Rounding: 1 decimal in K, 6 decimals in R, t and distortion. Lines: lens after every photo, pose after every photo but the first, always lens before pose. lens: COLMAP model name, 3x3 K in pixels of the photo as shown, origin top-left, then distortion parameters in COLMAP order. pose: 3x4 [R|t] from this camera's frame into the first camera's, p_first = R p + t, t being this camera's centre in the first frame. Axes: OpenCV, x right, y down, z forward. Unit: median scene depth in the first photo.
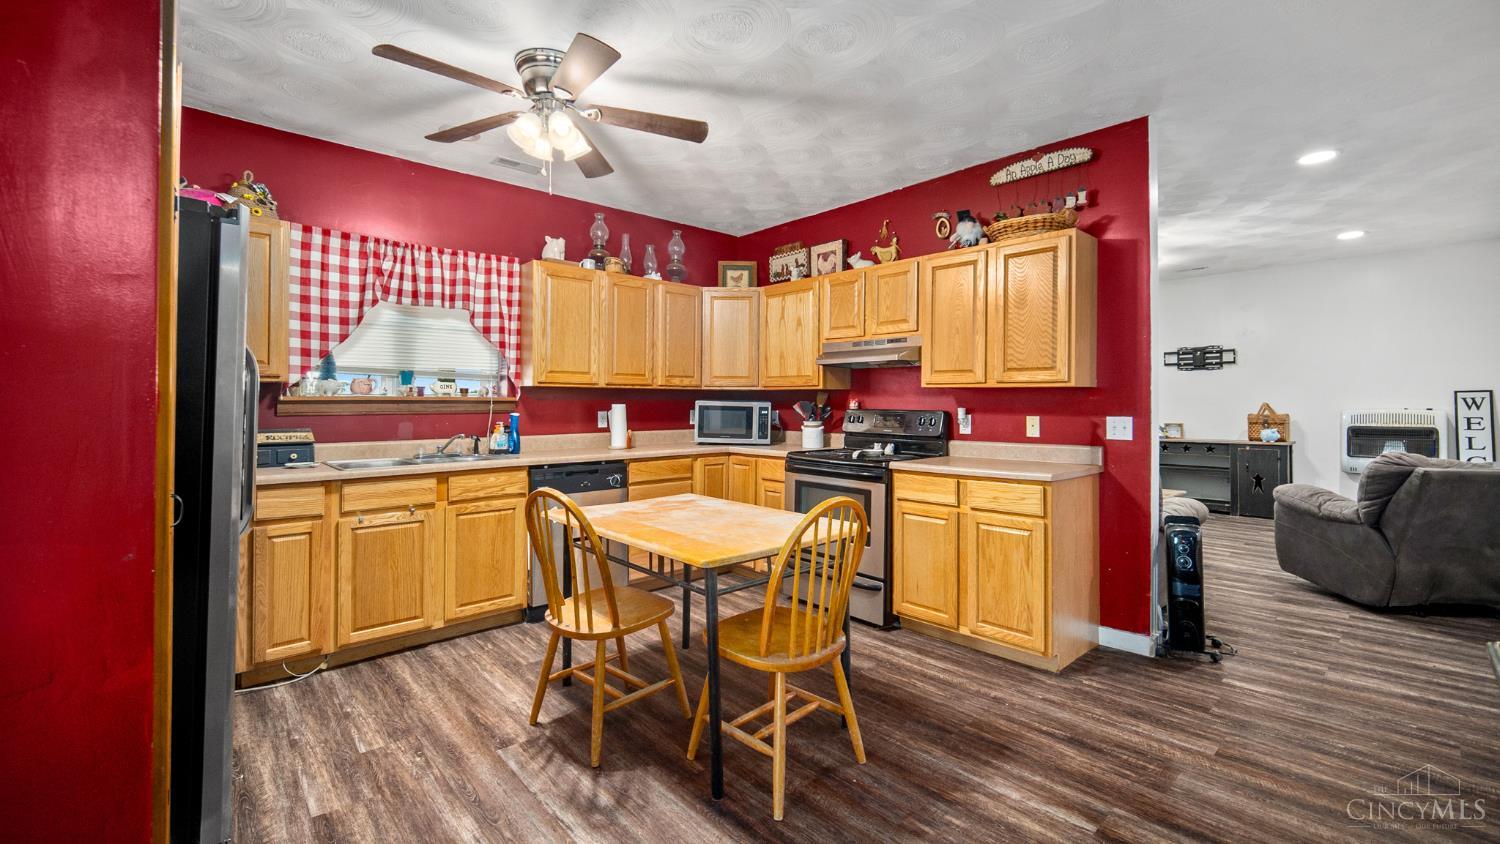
lens RADIAL K [[620.4, 0, 744.1], [0, 620.4, 396.3], [0, 0, 1]] dist [0.000059, 0.000028]
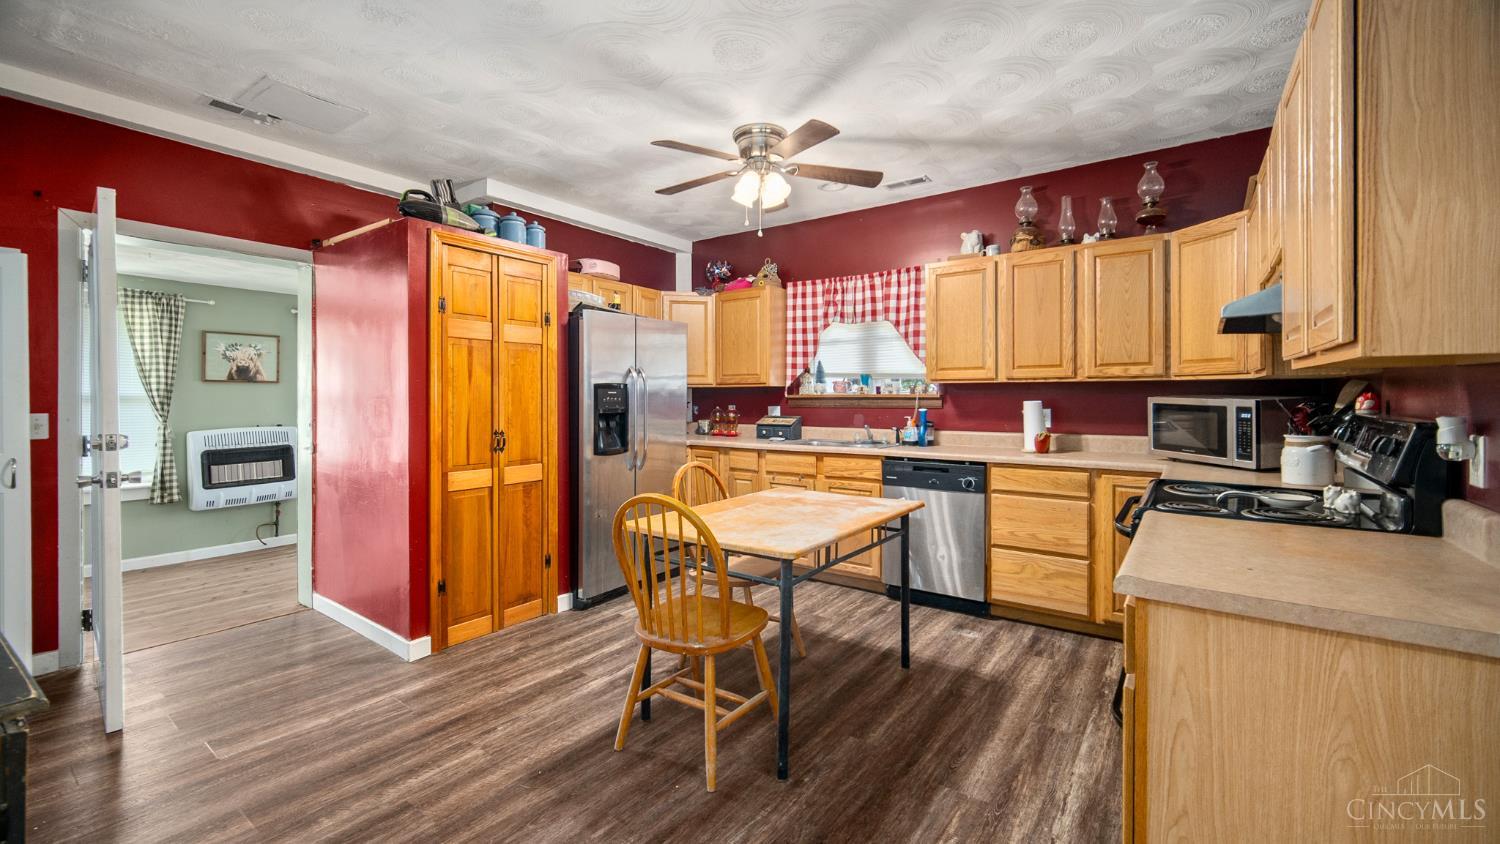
lens RADIAL K [[599.1, 0, 751.9], [0, 599.1, 406.9], [0, 0, 1]] dist [0.001737, 0.000178]
pose [[0.224178, 0.011784, -0.974477, 0.599156], [0.007501, 0.999876, 0.013817, 0.007145], [0.974519, -0.010407, 0.224062, 0.491508]]
